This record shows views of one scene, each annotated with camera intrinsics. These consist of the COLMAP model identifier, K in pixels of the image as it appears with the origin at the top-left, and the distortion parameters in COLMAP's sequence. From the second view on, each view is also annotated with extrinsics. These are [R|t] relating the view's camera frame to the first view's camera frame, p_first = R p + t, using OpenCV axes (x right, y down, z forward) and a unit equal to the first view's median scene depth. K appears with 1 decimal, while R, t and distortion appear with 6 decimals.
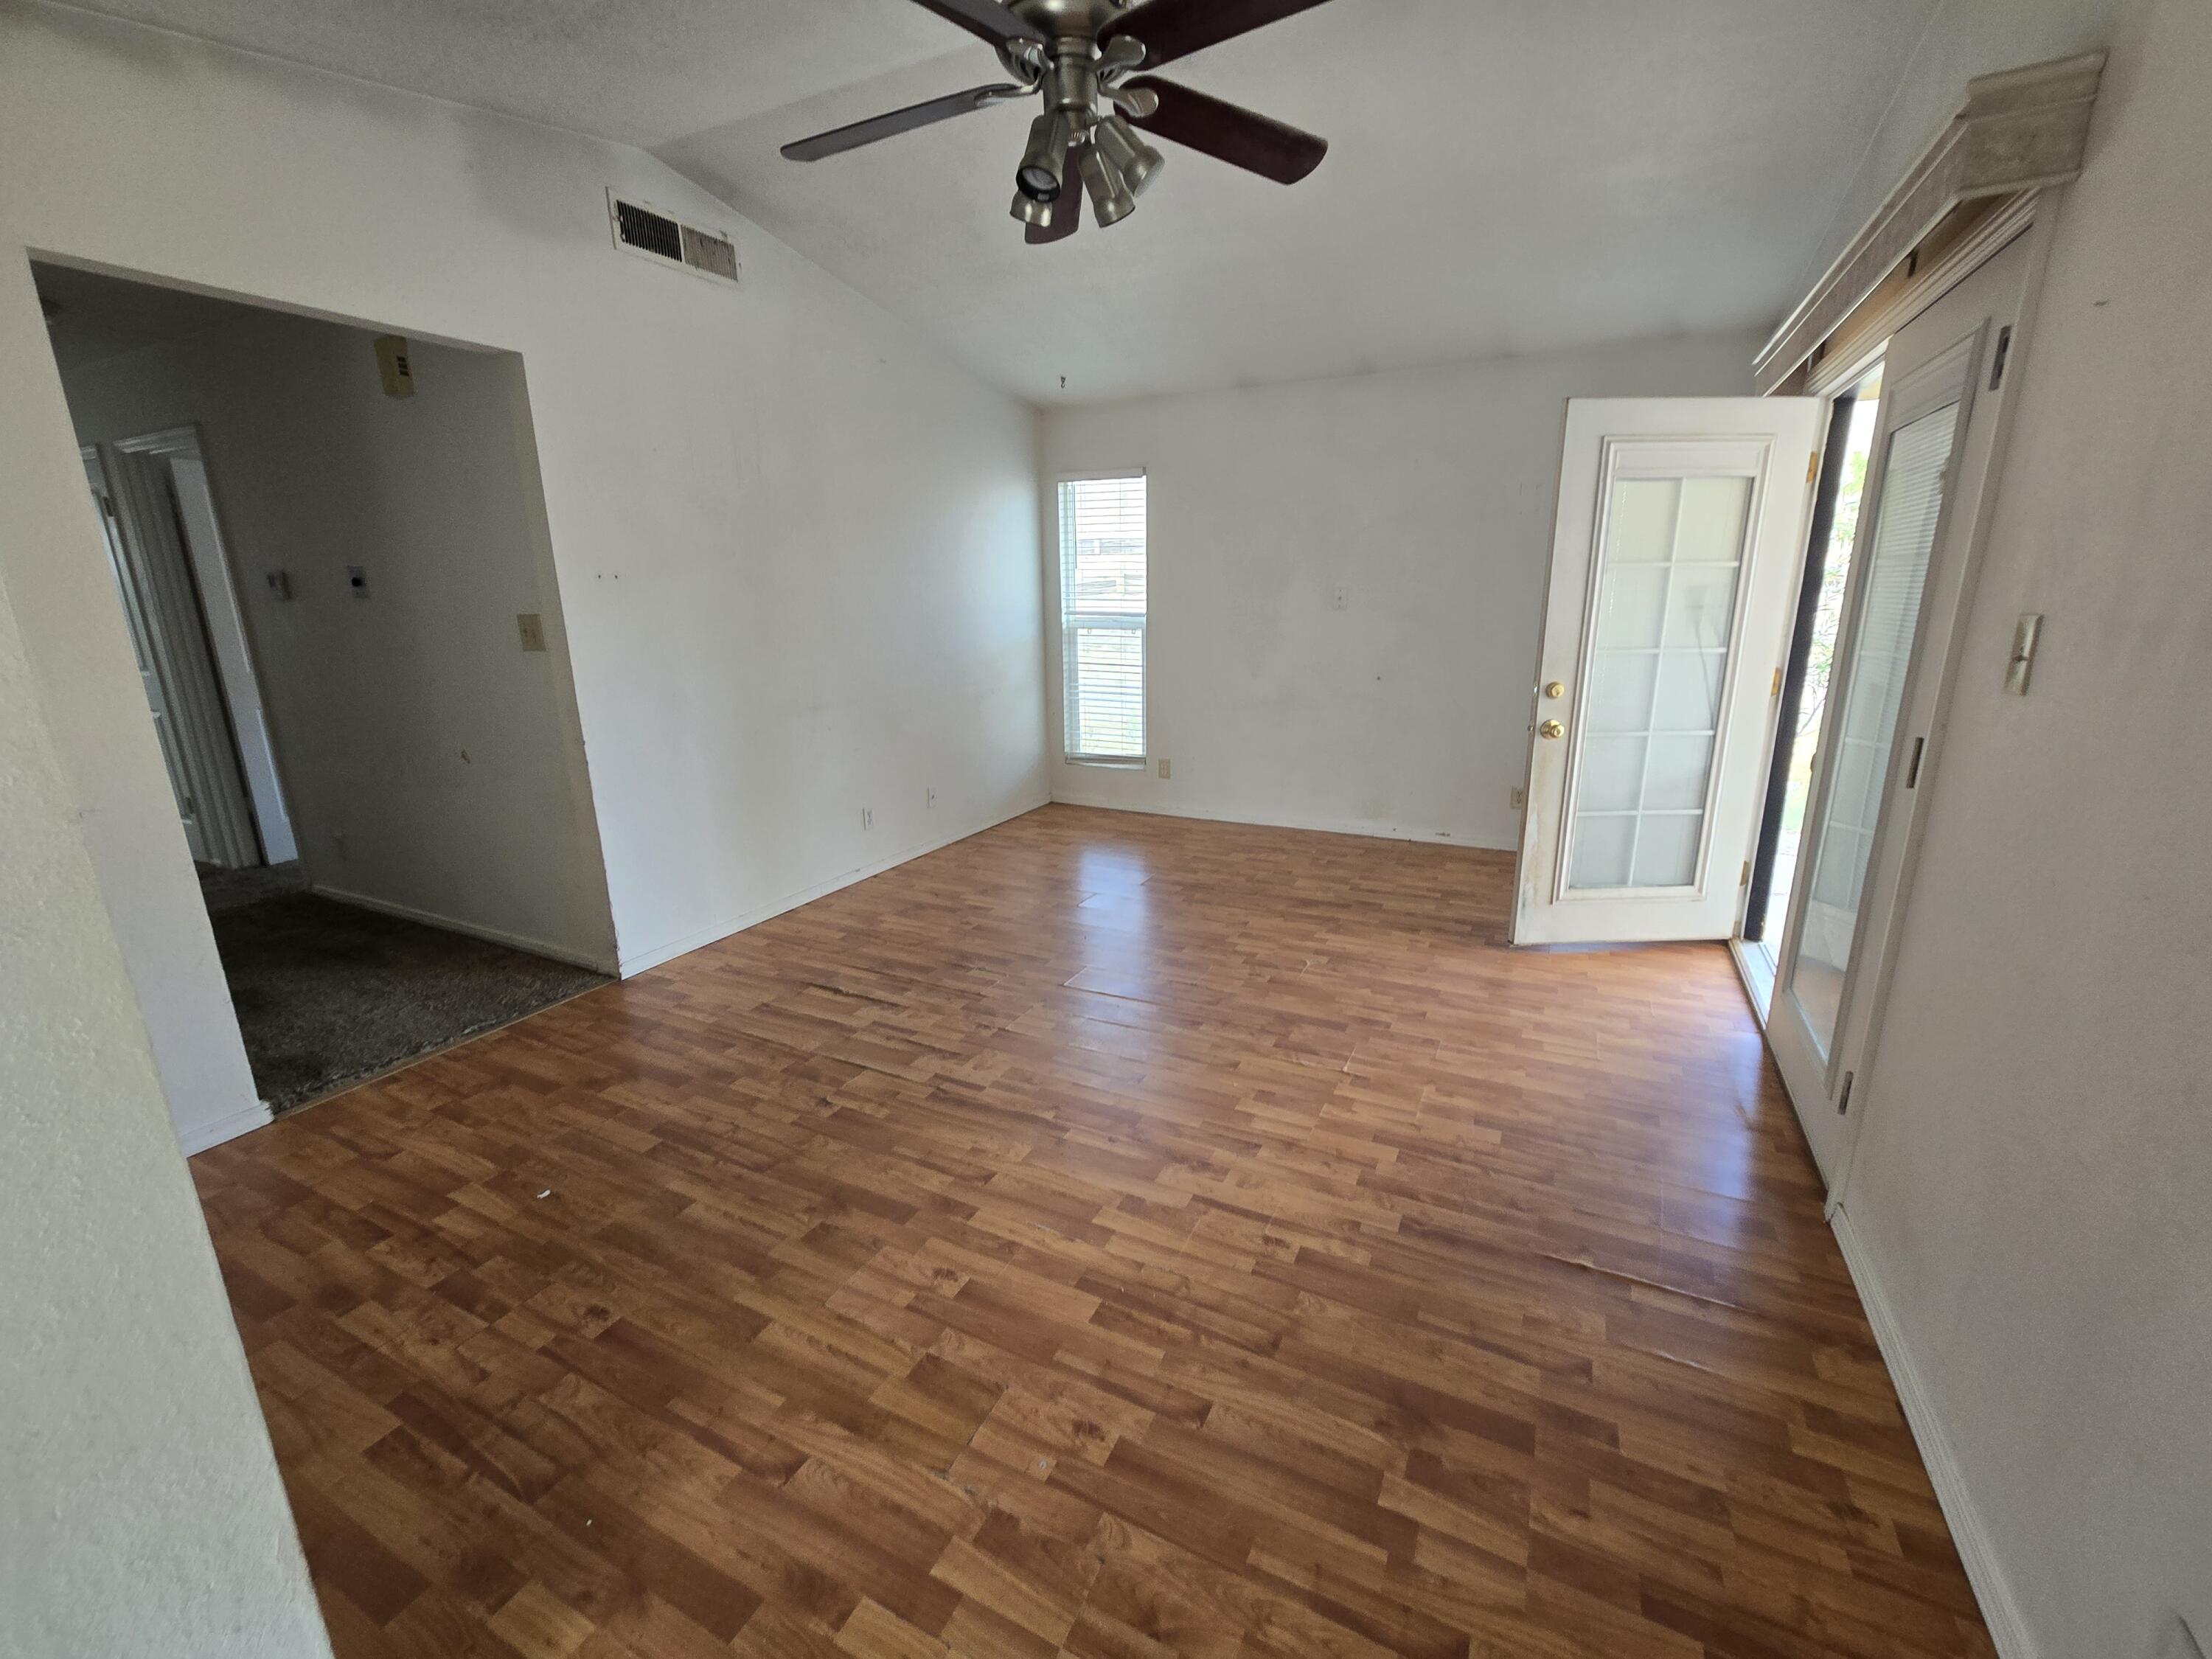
lens RADIAL K [[914.9, 0, 1115.4], [0, 914.9, 819.1], [0, 0, 1]] dist [0.001008, -0.000299]
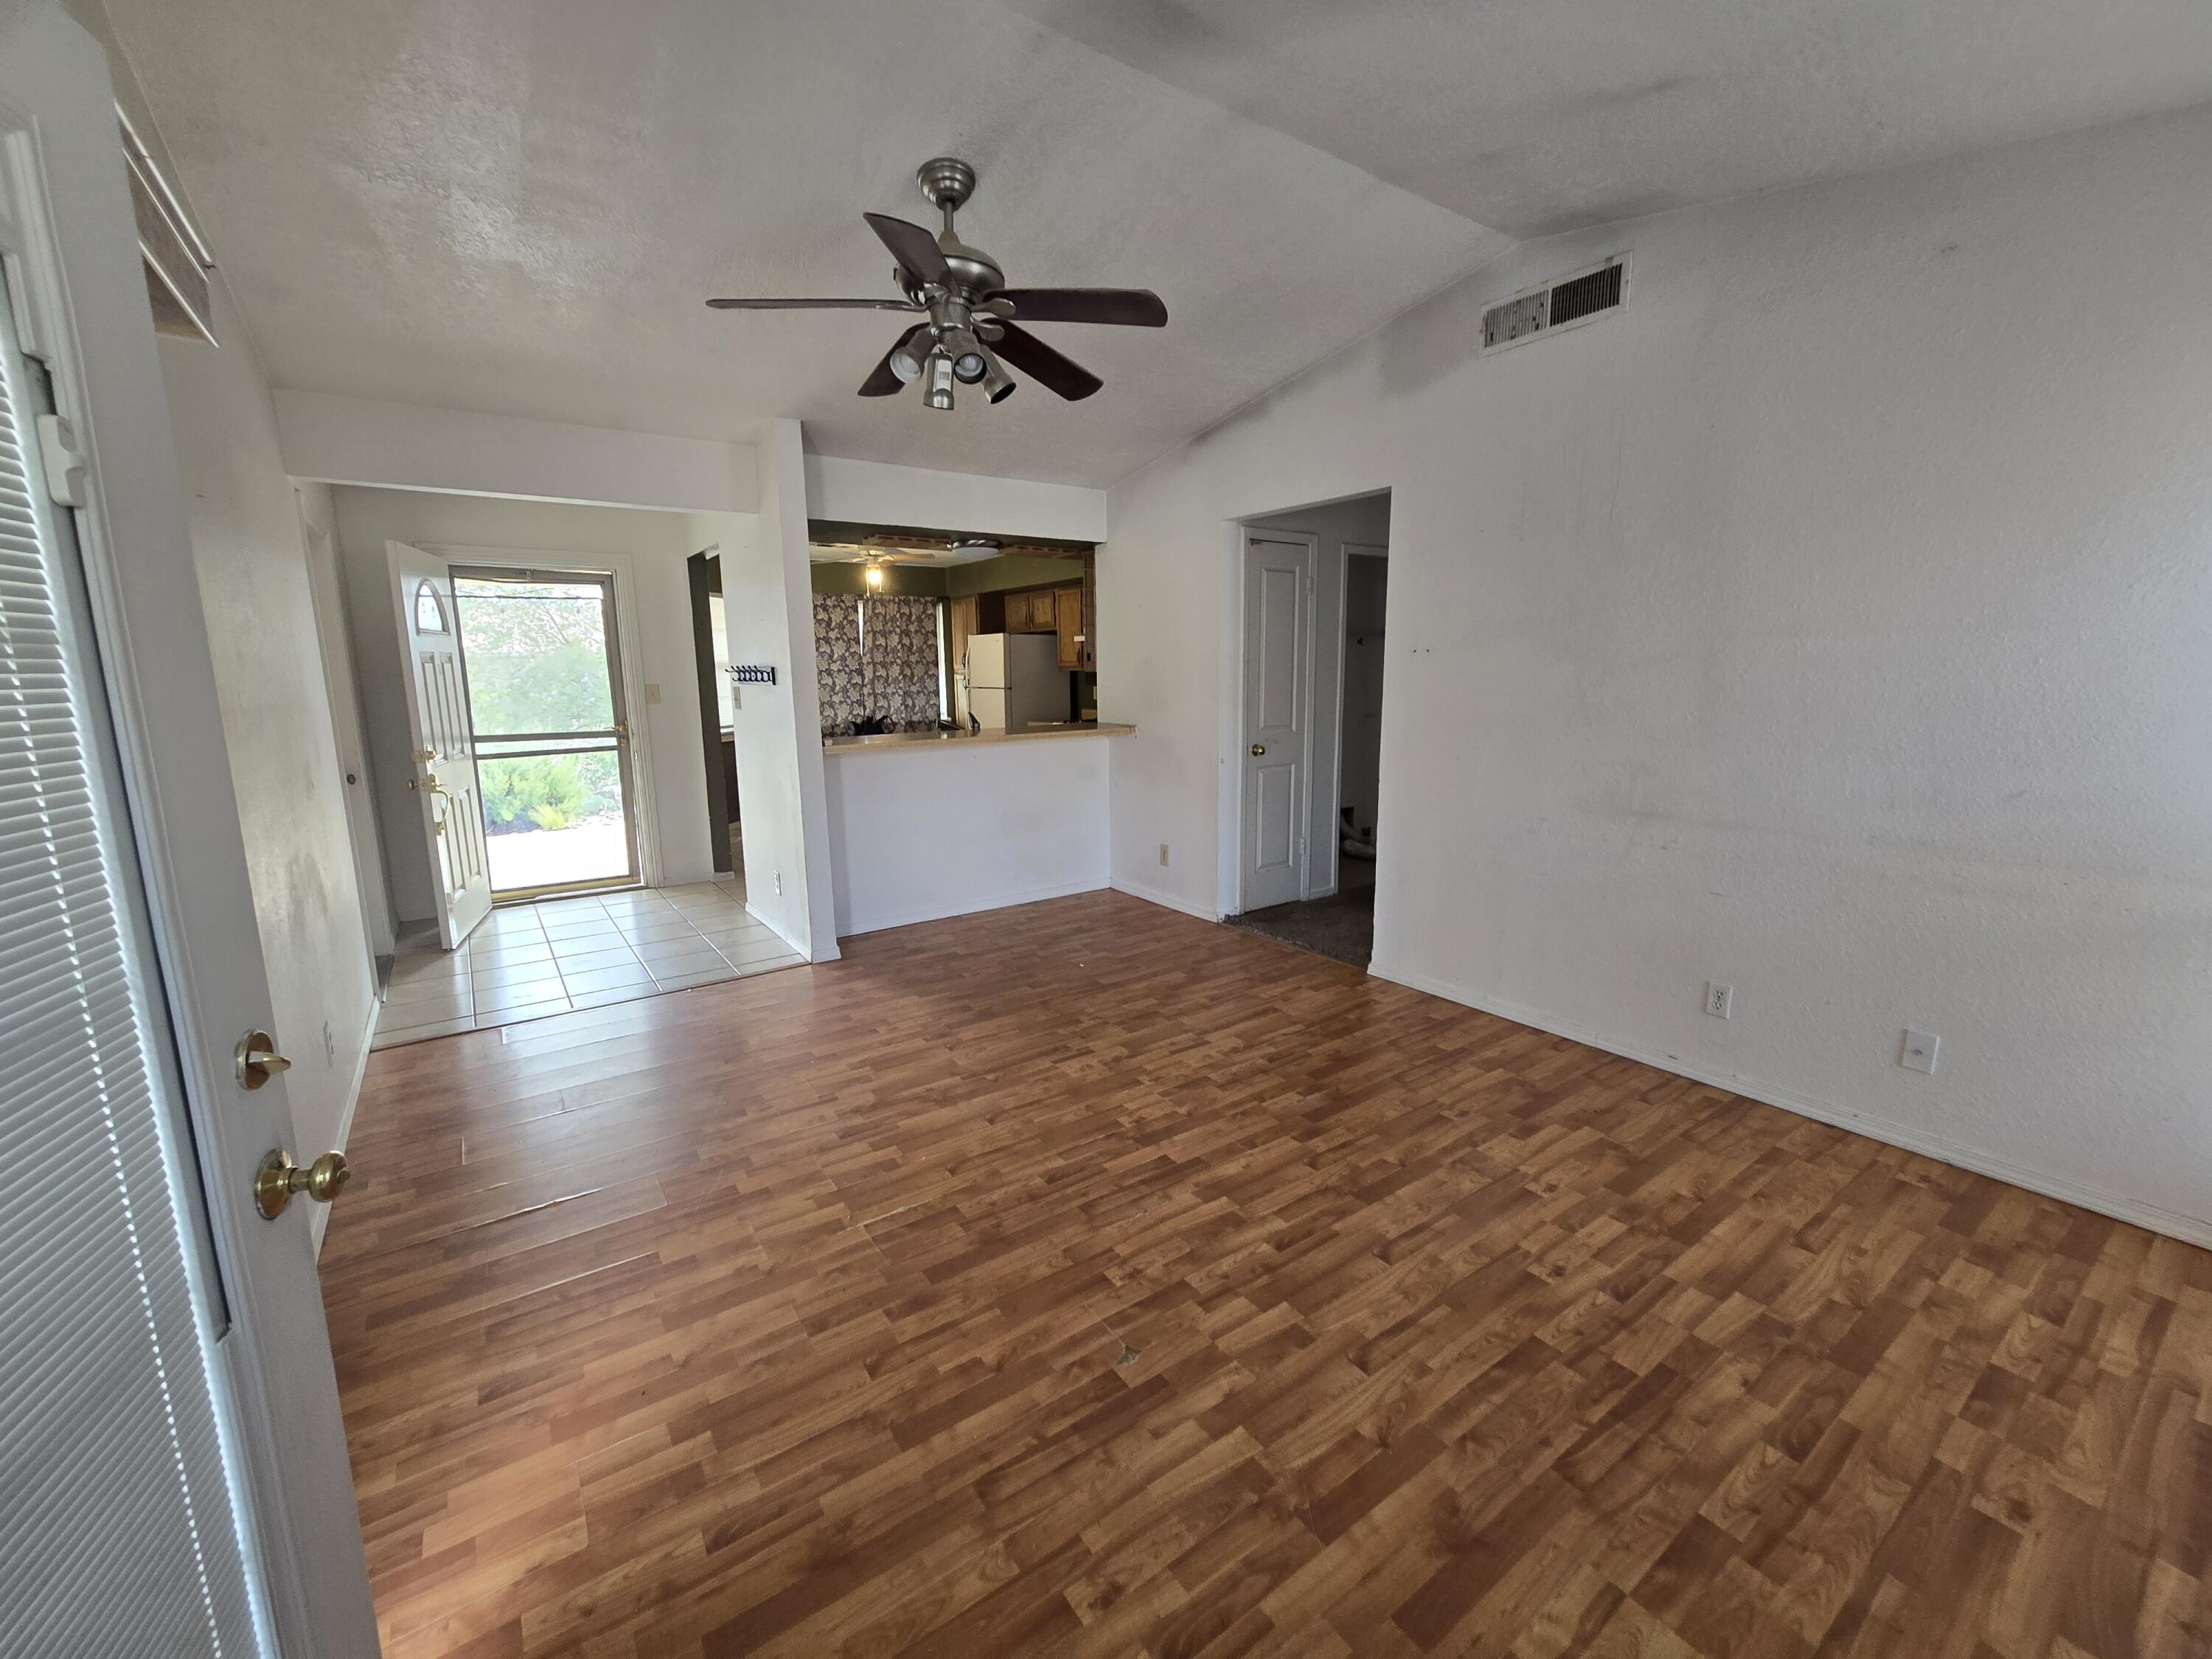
lens RADIAL K [[895.8, 0, 1111.5], [0, 895.8, 828.5], [0, 0, 1]] dist [0.000281, -0.000775]
pose [[-0.471062, 0.173056, -0.864958, 0.709898], [-0.197319, 0.935046, 0.294539, -0.330442], [0.859748, 0.309419, -0.406317, 1.258418]]
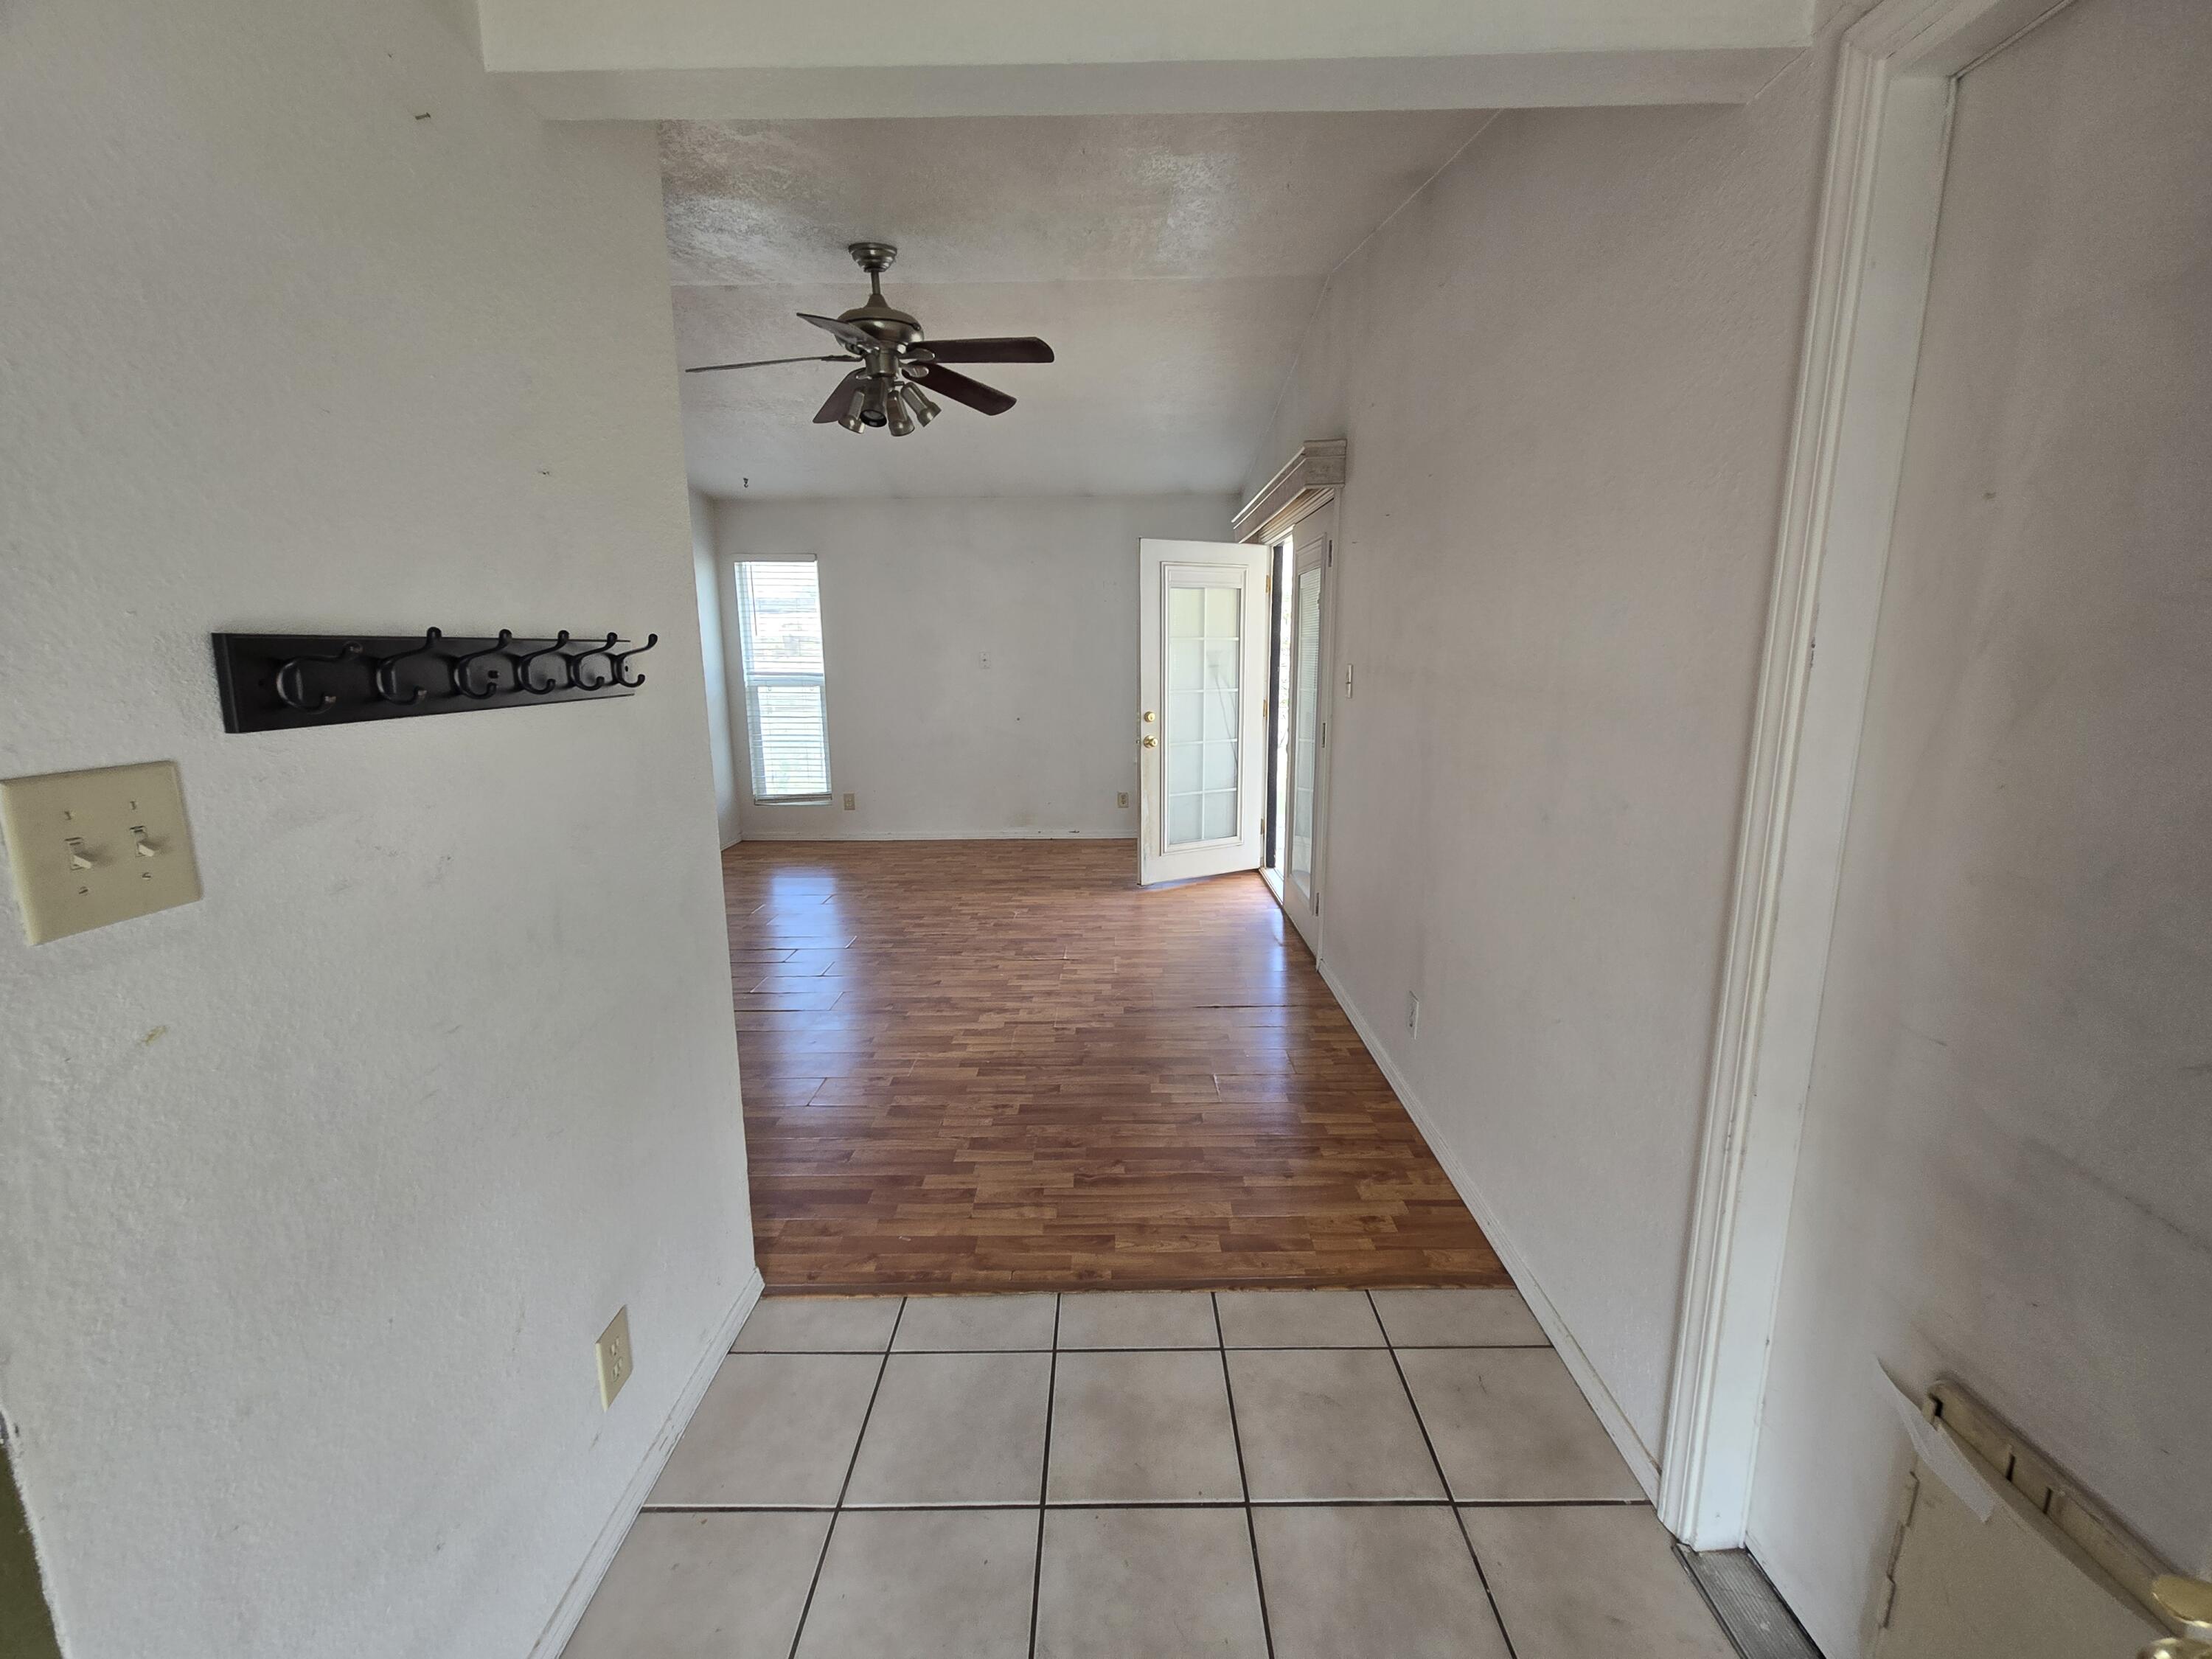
lens RADIAL K [[914.9, 0, 1115.4], [0, 914.9, 819.1], [0, 0, 1]] dist [0.001008, -0.000299]
pose [[0.895318, -0.078569, 0.438443, -0.295854], [0.107343, 0.993369, -0.041186, 0.099086], [-0.432300, 0.083938, 0.897815, -0.399771]]
